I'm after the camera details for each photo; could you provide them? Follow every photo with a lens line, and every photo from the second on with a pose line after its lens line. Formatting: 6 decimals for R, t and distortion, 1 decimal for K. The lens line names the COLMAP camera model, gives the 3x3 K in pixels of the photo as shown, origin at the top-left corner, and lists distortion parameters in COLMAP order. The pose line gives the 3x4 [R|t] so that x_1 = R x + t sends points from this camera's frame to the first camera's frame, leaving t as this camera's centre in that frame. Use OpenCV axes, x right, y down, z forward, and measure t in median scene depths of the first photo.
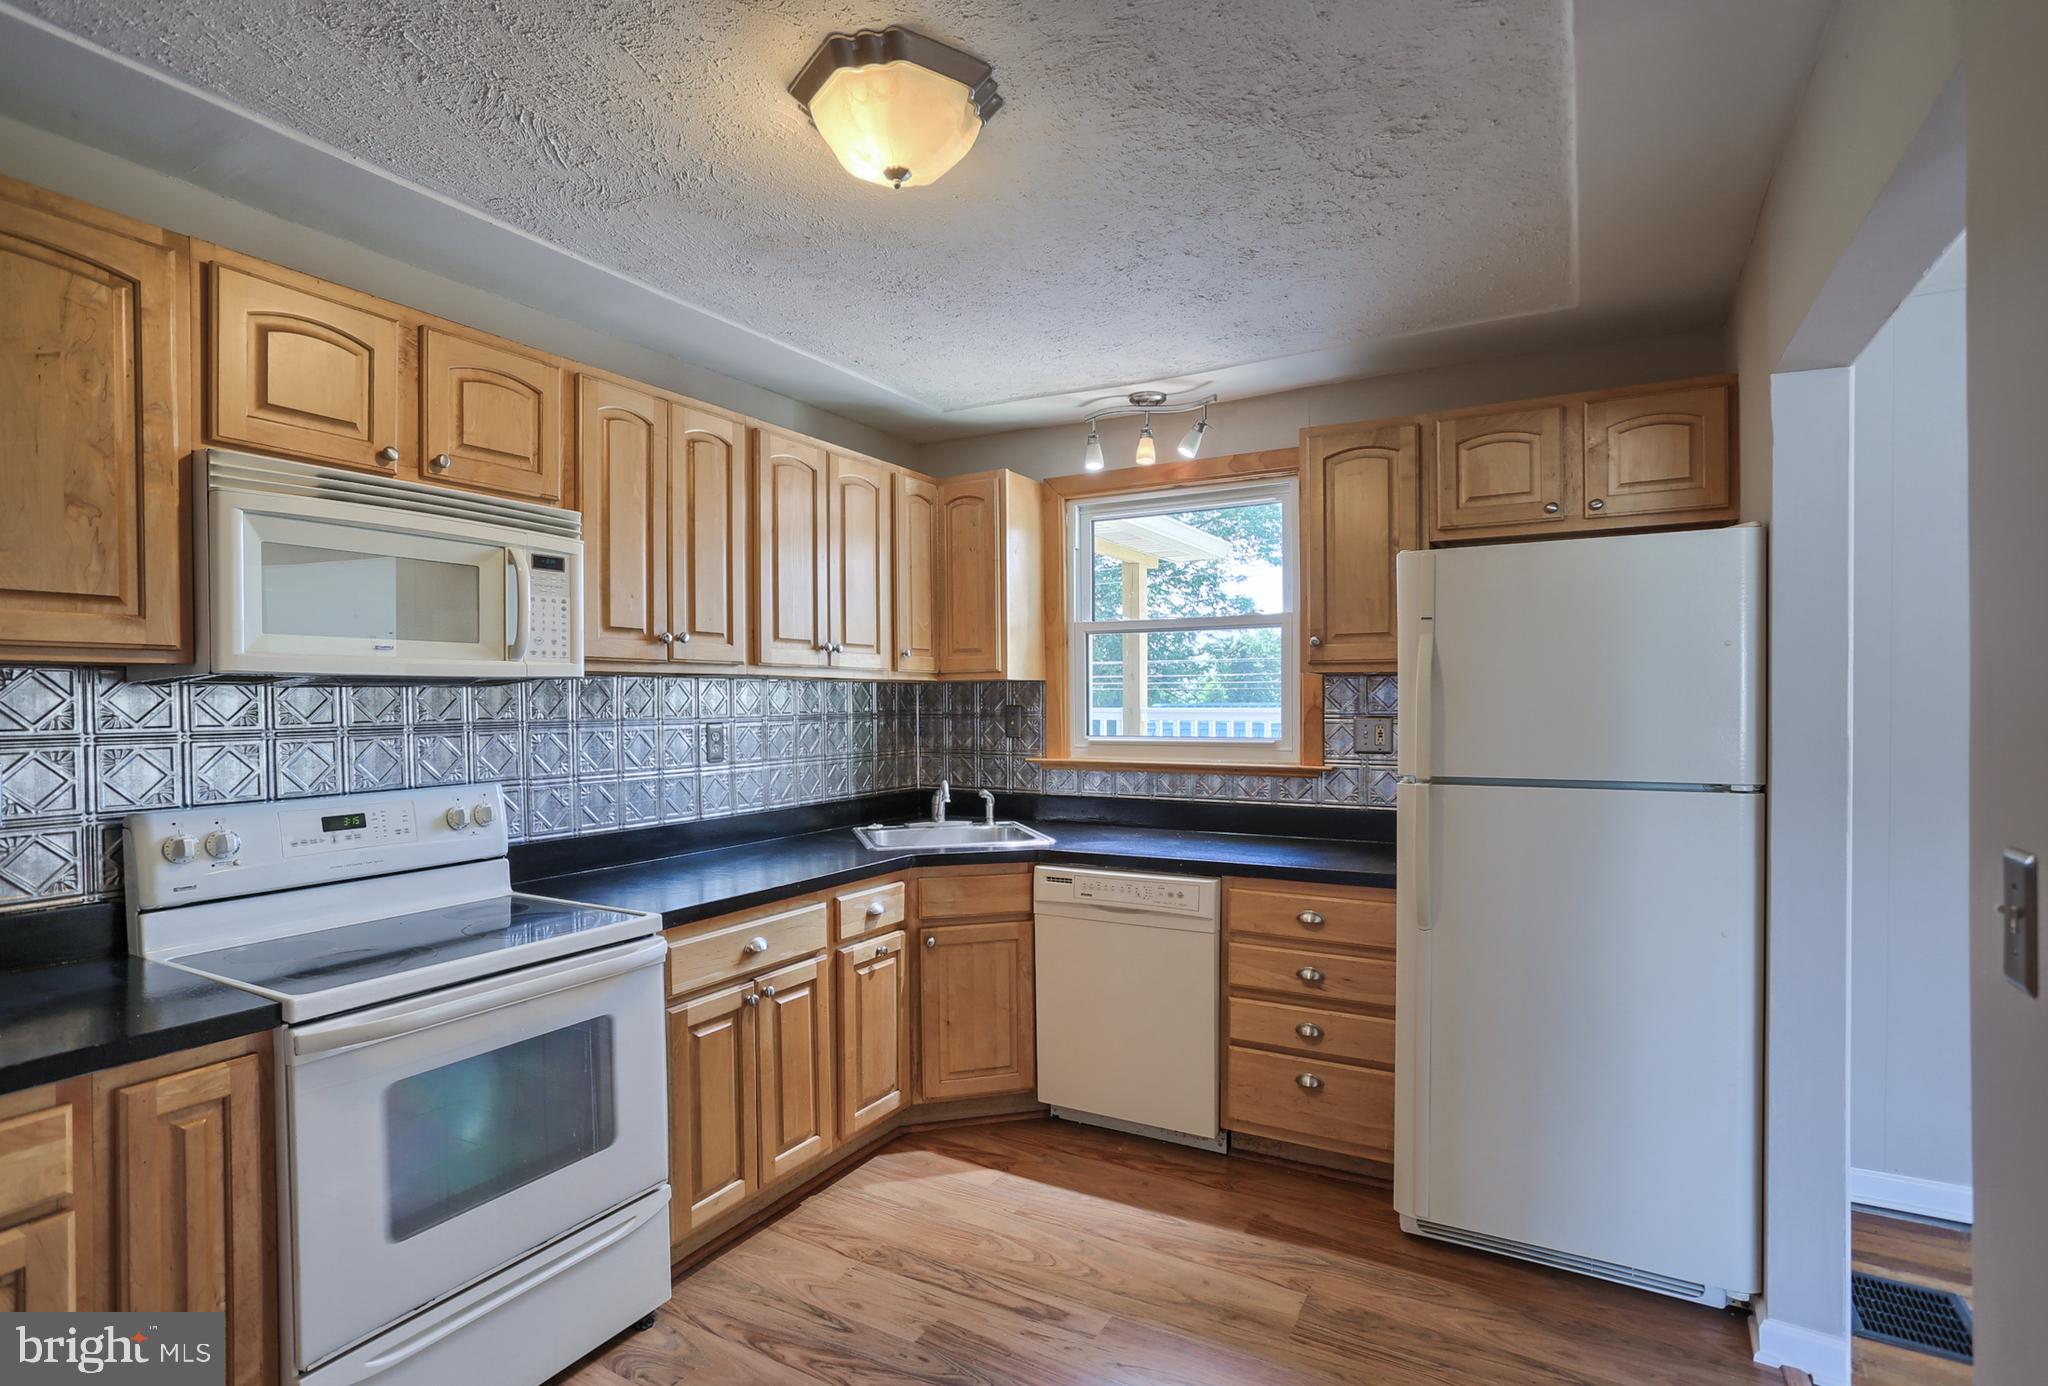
lens RADIAL K [[987.8, 0, 1017.3], [0, 987.8, 719.2], [0, 0, 1]] dist [-0.045115, 0.018141]
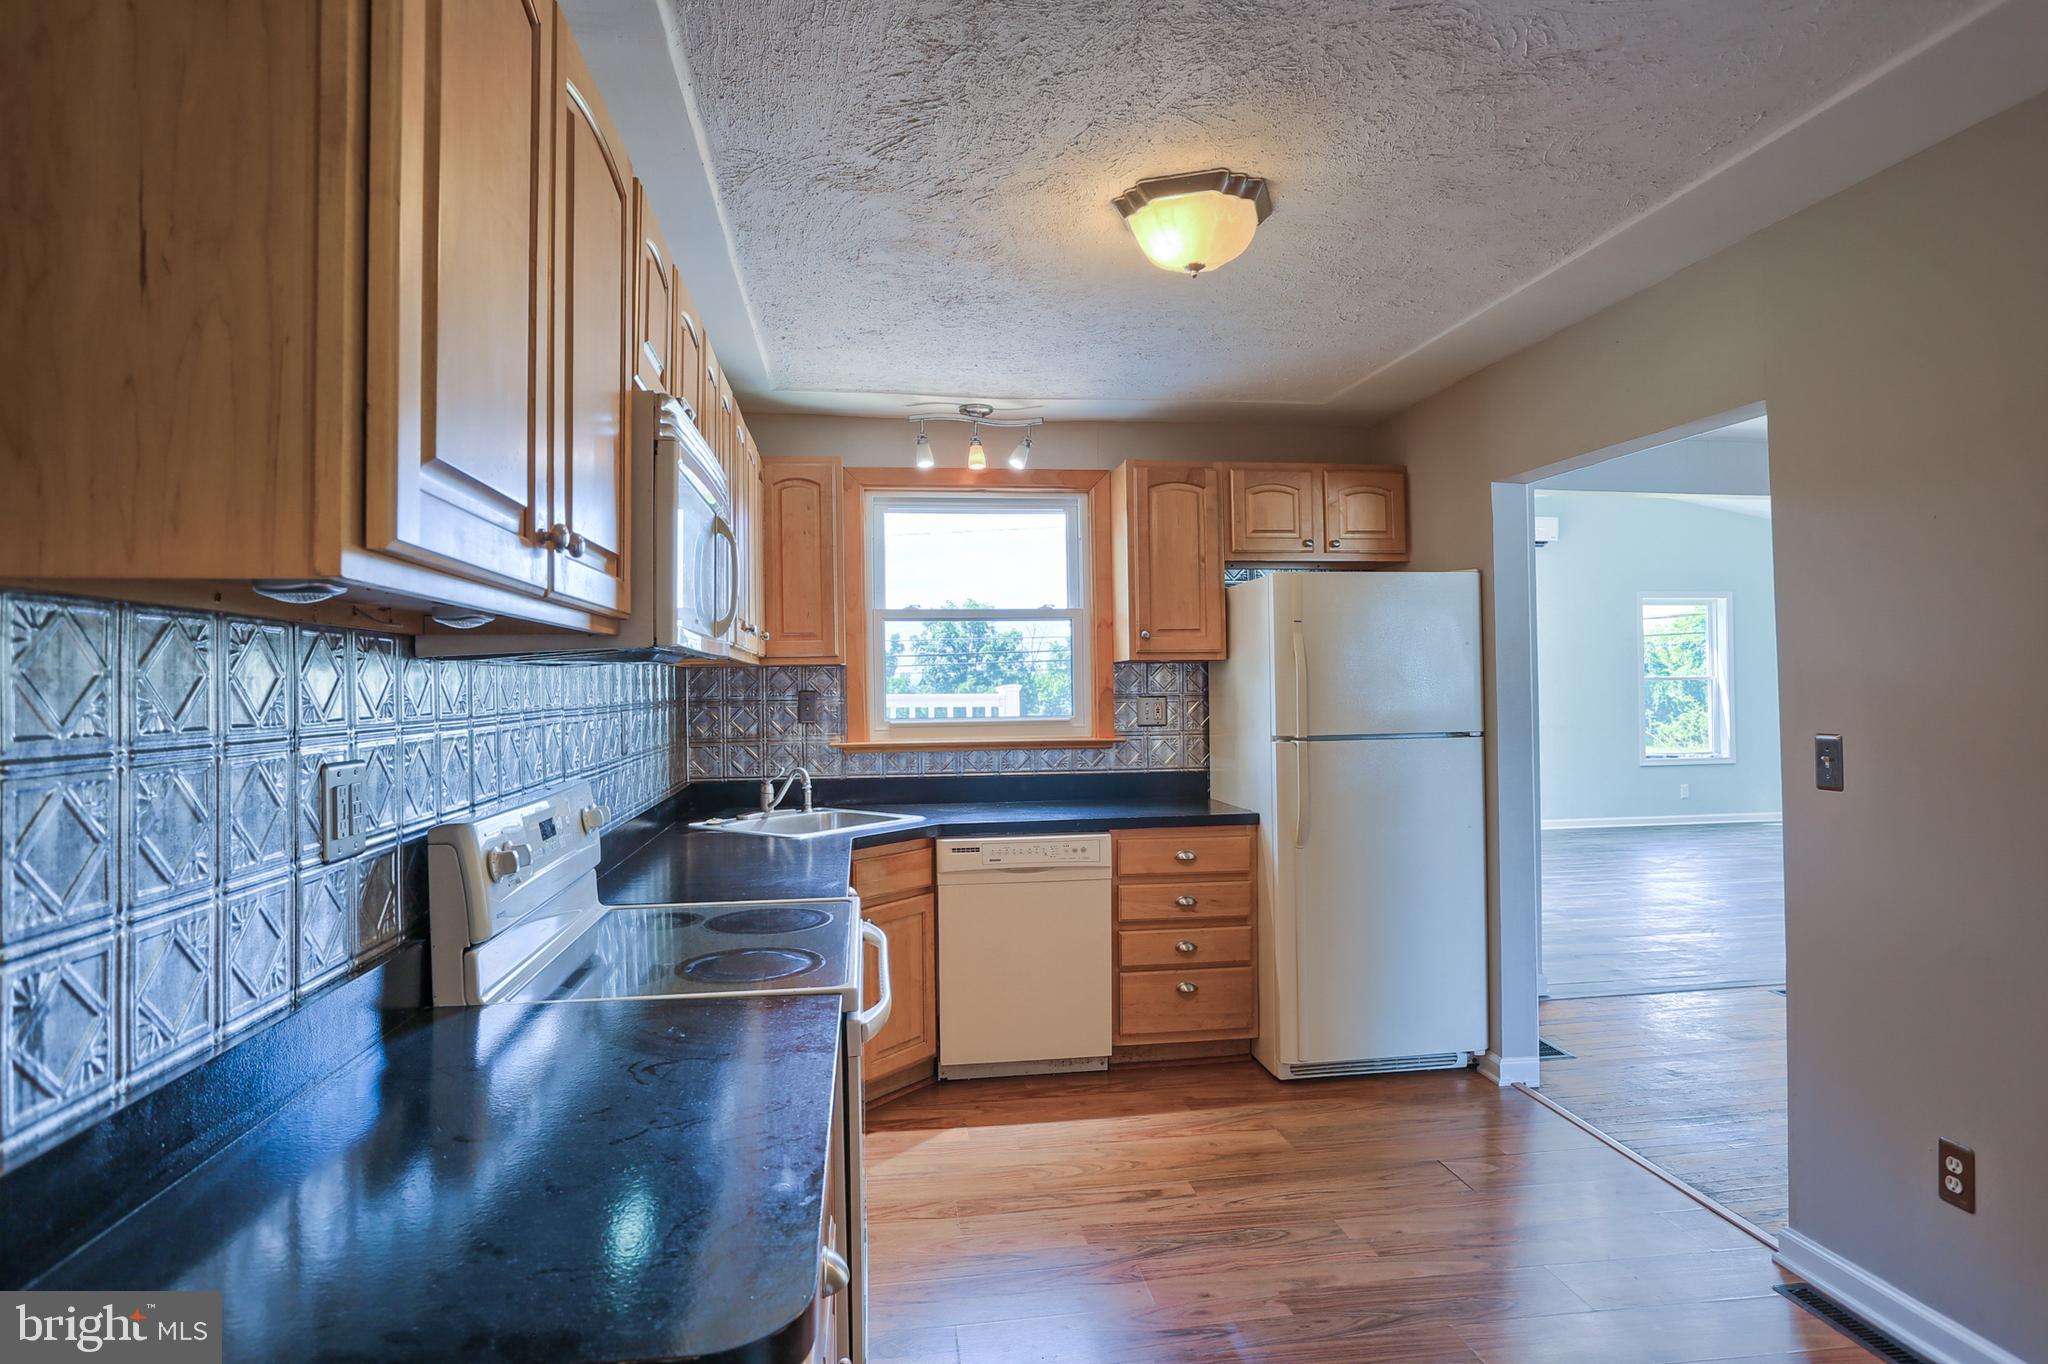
lens RADIAL K [[1094.7, 0, 1003.2], [0, 1094.7, 675.8], [0, 0, 1]] dist [-0.035765, -0.000127]
pose [[0.801261, 0.000624, 0.598315, -0.691687], [0.019622, 0.999434, -0.027320, 0.006426], [-0.597993, 0.033630, 0.800795, 0.014920]]
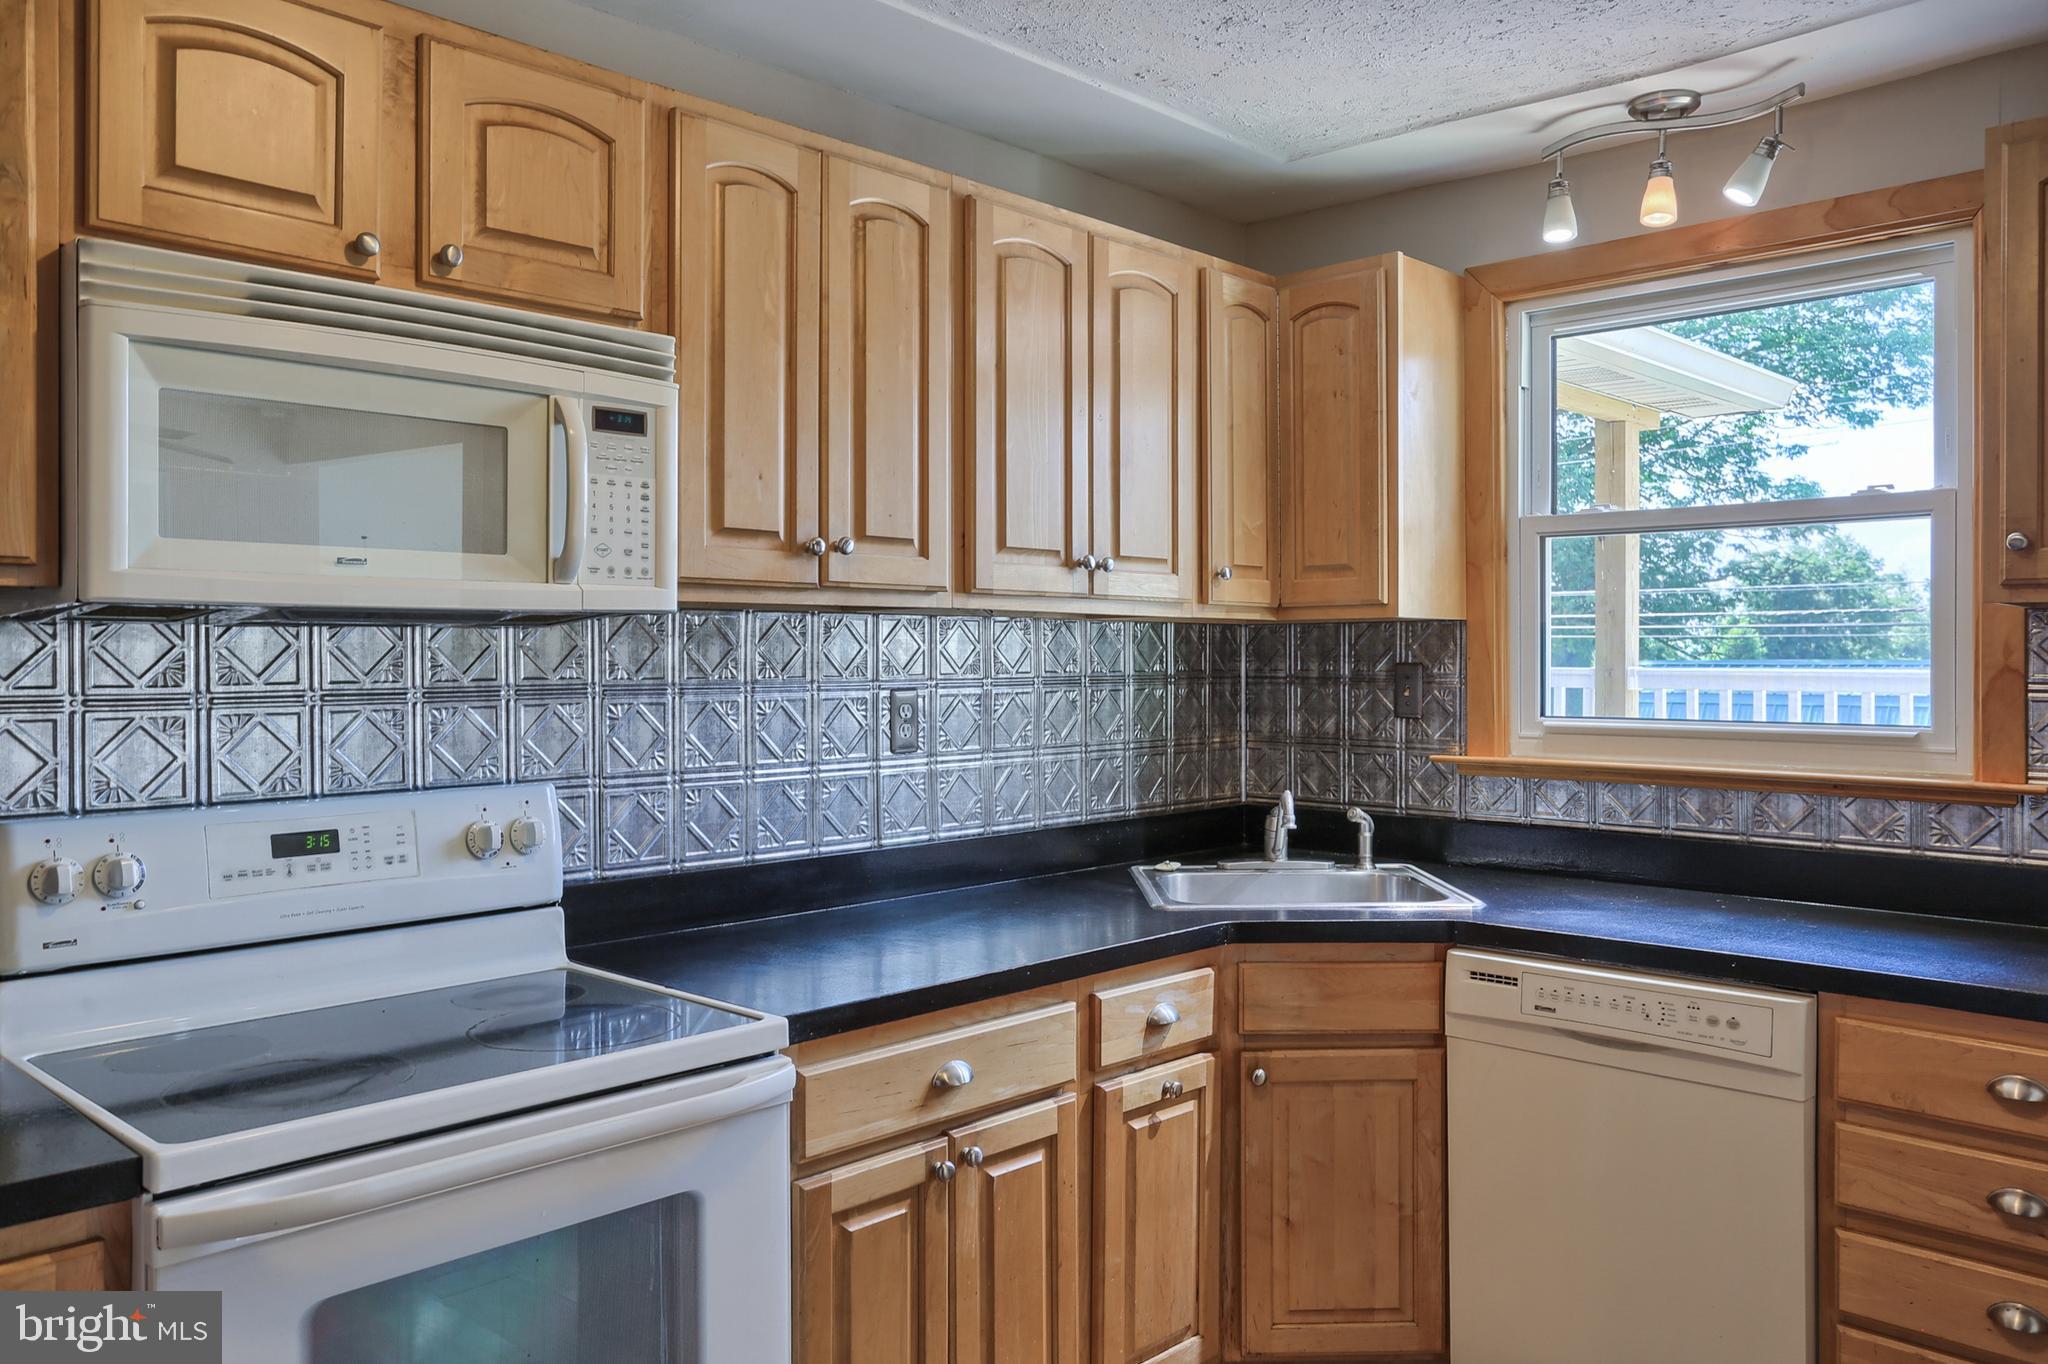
lens RADIAL K [[1521.6, 0, 1042.9], [0, 1521.6, 659.2], [0, 0, 1]] dist [-0.016261, 0.030019]
pose [[0.972164, 0.005943, -0.234224, -0.004968], [-0.009503, 0.999856, -0.014074, -0.002006], [0.234107, 0.015909, 0.972081, 0.119832]]
